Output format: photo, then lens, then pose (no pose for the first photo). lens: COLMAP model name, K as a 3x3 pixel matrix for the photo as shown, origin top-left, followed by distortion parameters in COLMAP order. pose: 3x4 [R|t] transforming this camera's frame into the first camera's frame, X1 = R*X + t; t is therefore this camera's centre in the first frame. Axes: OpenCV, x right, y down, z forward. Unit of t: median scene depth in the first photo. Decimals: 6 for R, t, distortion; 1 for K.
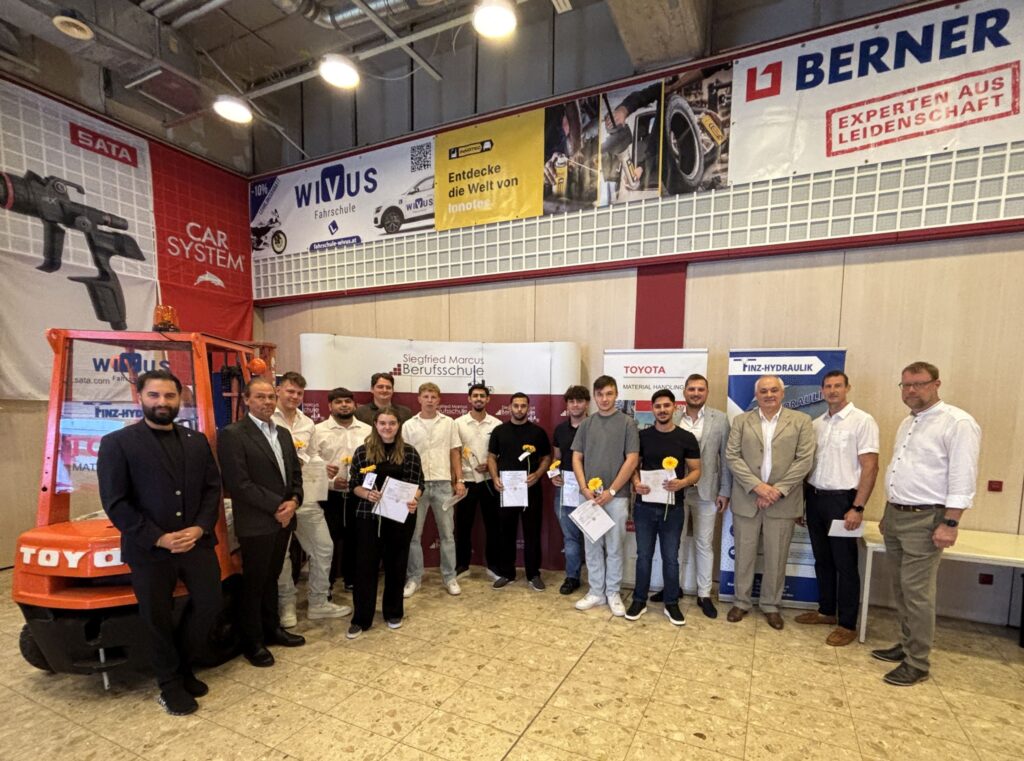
lens RADIAL K [[510.3, 0, 534.2], [0, 510.3, 455.2], [0, 0, 1]] dist [-0.012611, 0.005141]
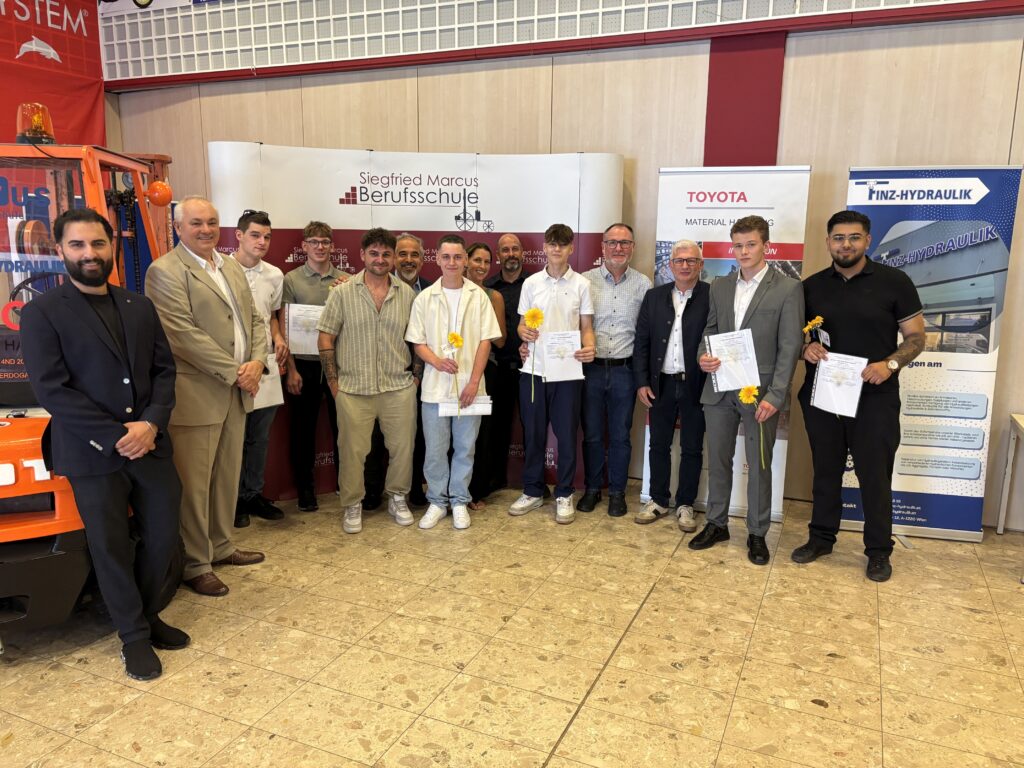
lens RADIAL K [[775.3, 0, 514.9], [0, 775.3, 385.5], [0, 0, 1]] dist [0.047661, -0.054924]
pose [[0.999755, -0.004905, 0.021589, -0.081595], [0.003017, 0.996237, 0.086618, -0.007716], [-0.021933, -0.086531, 0.996008, -0.054373]]
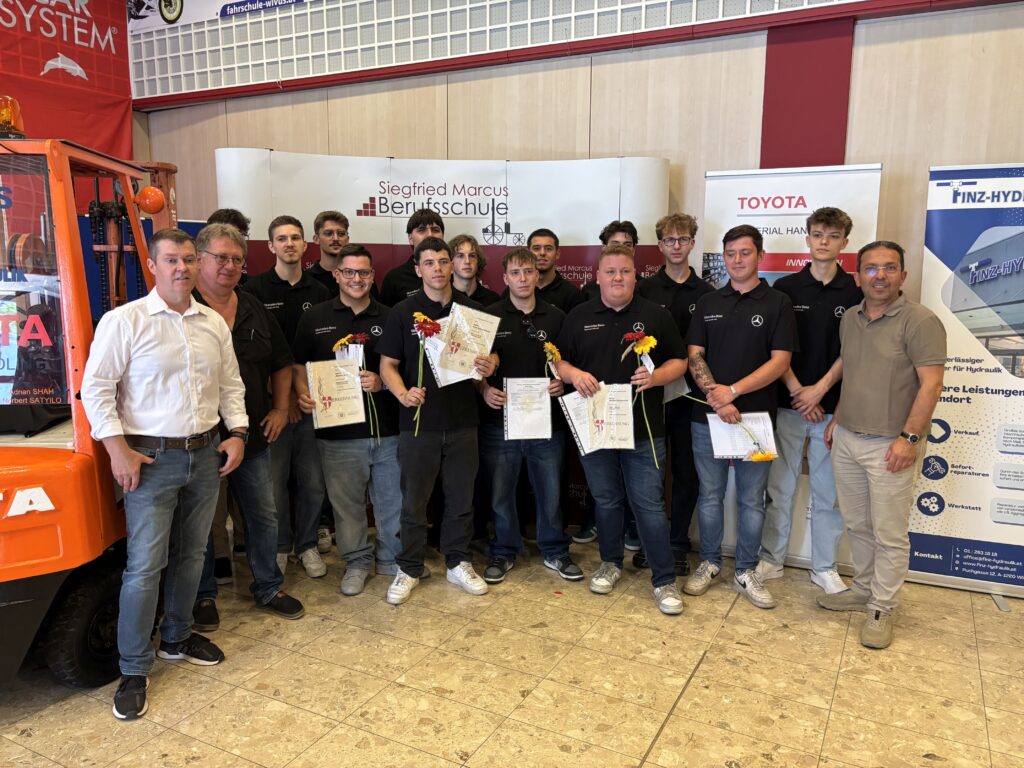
lens RADIAL K [[775.3, 0, 516.1], [0, 775.3, 378.6], [0, 0, 1]] dist [0.047661, -0.054924]
pose [[0.999085, 0.001131, -0.042764, -0.054407], [0.000526, 0.999251, 0.038703, 0.003441], [0.042776, -0.038690, 0.998335, 0.059274]]
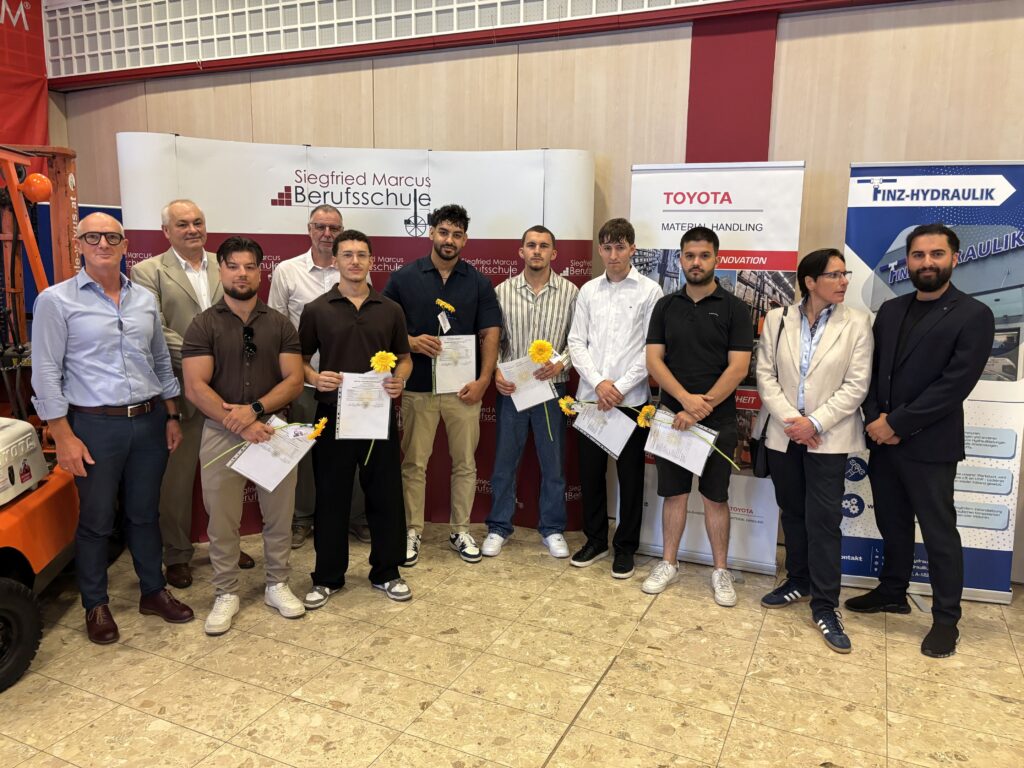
lens RADIAL K [[775.3, 0, 515.7], [0, 775.3, 376.4], [0, 0, 1]] dist [0.047661, -0.054924]
pose [[0.999981, 0.003108, 0.005312, -0.005009], [-0.003388, 0.998560, 0.053540, -0.008737], [-0.005137, -0.053557, 0.998552, 0.083313]]
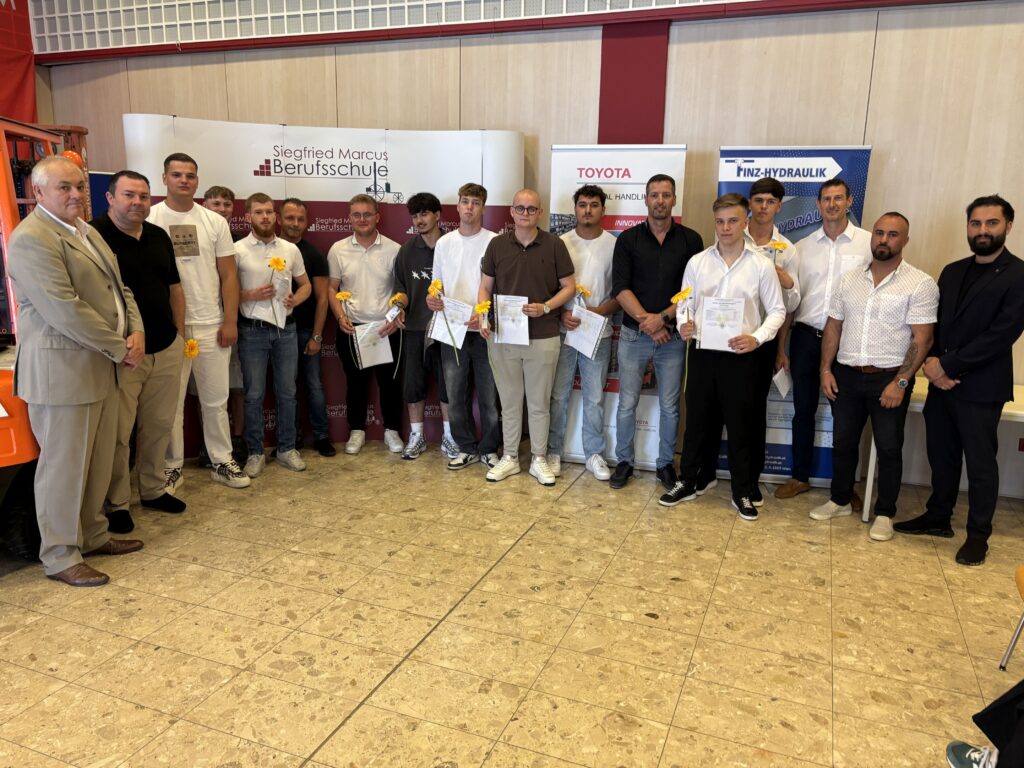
lens RADIAL K [[775.3, 0, 516.4], [0, 775.3, 376.2], [0, 0, 1]] dist [0.047661, -0.054924]
pose [[0.997976, -0.005539, 0.063348, 0.009937], [-0.000936, 0.994812, 0.101728, 0.010208], [-0.063583, -0.101582, 0.992793, -0.139561]]
